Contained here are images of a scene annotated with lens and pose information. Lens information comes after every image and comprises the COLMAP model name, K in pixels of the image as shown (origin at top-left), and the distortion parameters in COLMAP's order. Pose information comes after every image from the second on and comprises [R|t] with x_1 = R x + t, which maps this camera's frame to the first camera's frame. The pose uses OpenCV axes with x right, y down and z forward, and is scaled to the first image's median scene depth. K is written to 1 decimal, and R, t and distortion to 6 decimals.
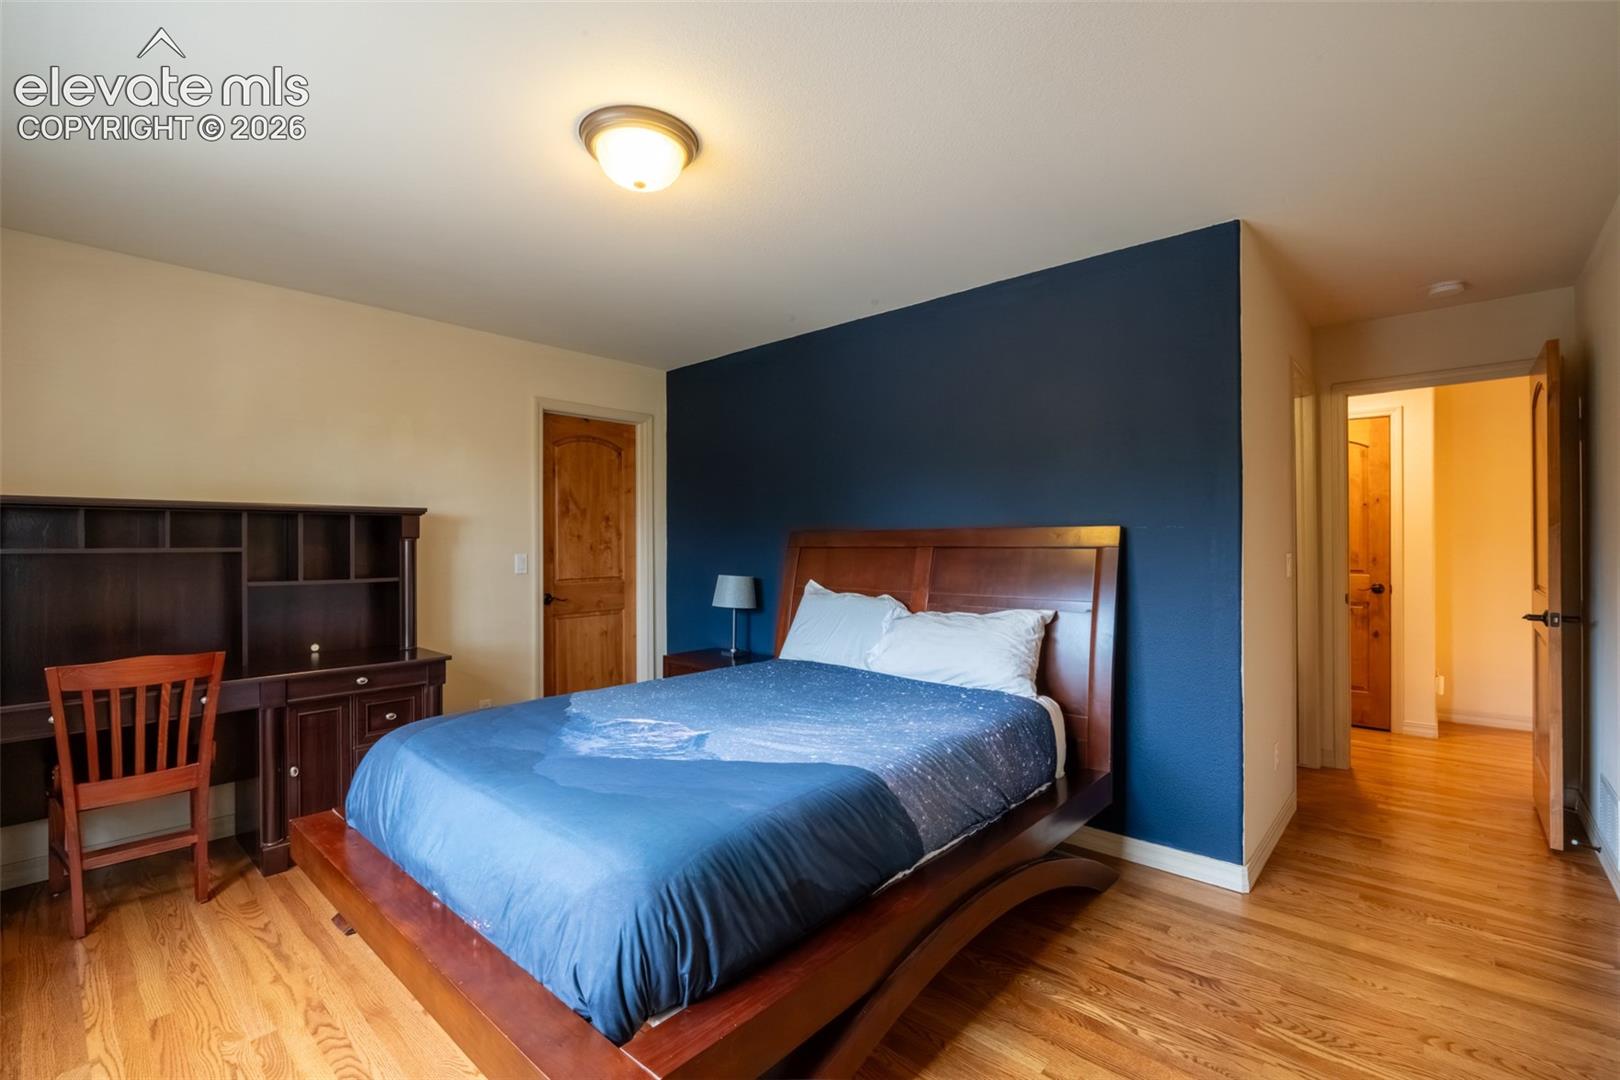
lens RADIAL K [[717.4, 0, 802.9], [0, 717.4, 539.3], [0, 0, 1]] dist [-0.003503, -0.000183]
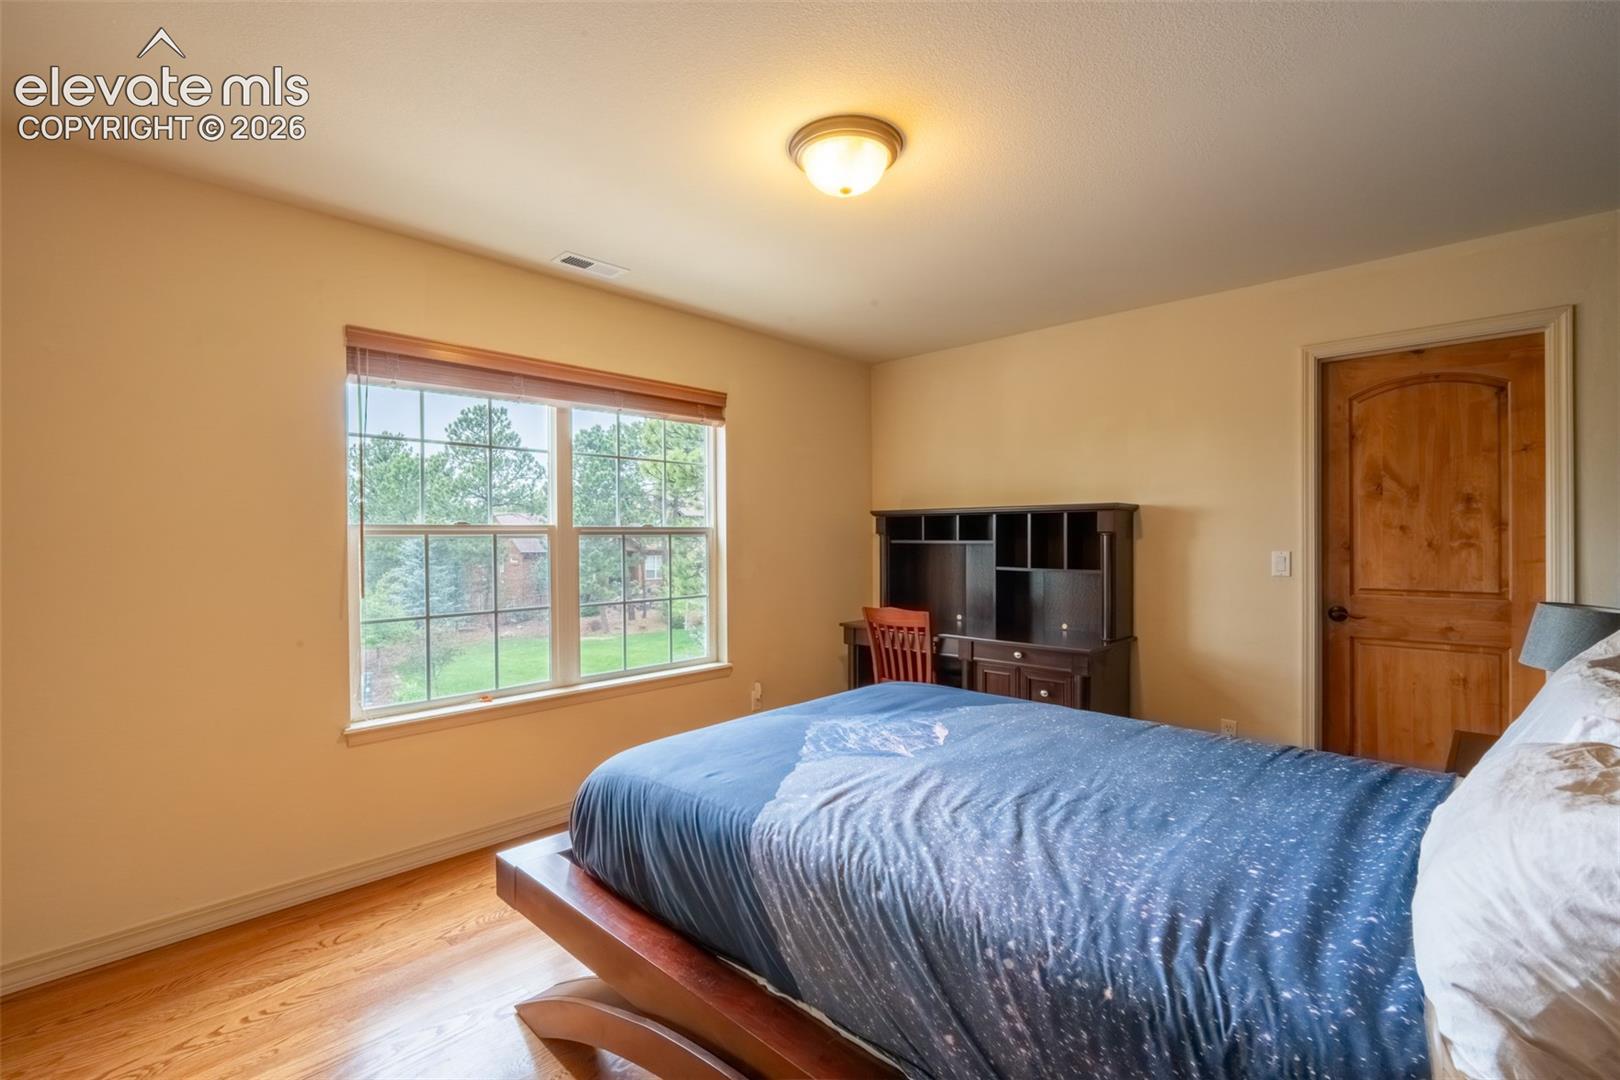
lens RADIAL K [[717.4, 0, 802.9], [0, 717.4, 539.3], [0, 0, 1]] dist [-0.003503, -0.000183]
pose [[-0.028751, 0.006876, -0.999563, 0.404469], [0.006884, 0.999954, 0.006681, -0.001715], [0.999563, -0.006689, -0.028797, 0.486189]]
